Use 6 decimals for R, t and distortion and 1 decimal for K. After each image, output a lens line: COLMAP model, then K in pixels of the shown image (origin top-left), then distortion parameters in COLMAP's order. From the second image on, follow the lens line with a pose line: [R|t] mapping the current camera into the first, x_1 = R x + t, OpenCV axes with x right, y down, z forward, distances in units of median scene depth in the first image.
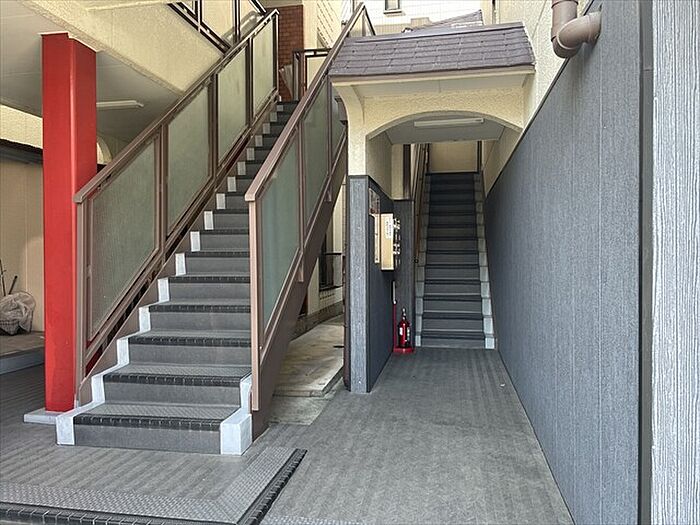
lens RADIAL K [[535.4, 0, 351.2], [0, 535.4, 261.1], [0, 0, 1]] dist [0.037008, -0.038823]
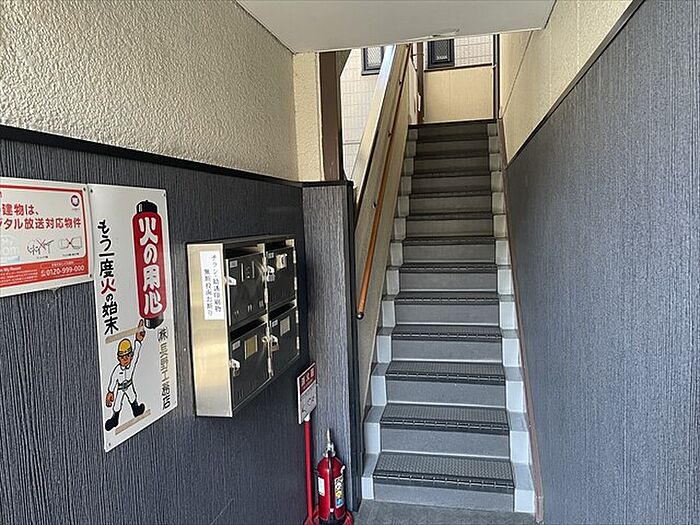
lens RADIAL K [[535.4, 0, 349.4], [0, 535.4, 261.8], [0, 0, 1]] dist [0.037008, -0.038823]
pose [[0.998882, -0.029458, -0.036977, 0.103778], [0.032047, 0.996927, 0.071483, -0.062174], [0.034758, -0.072588, 0.996756, 0.432696]]
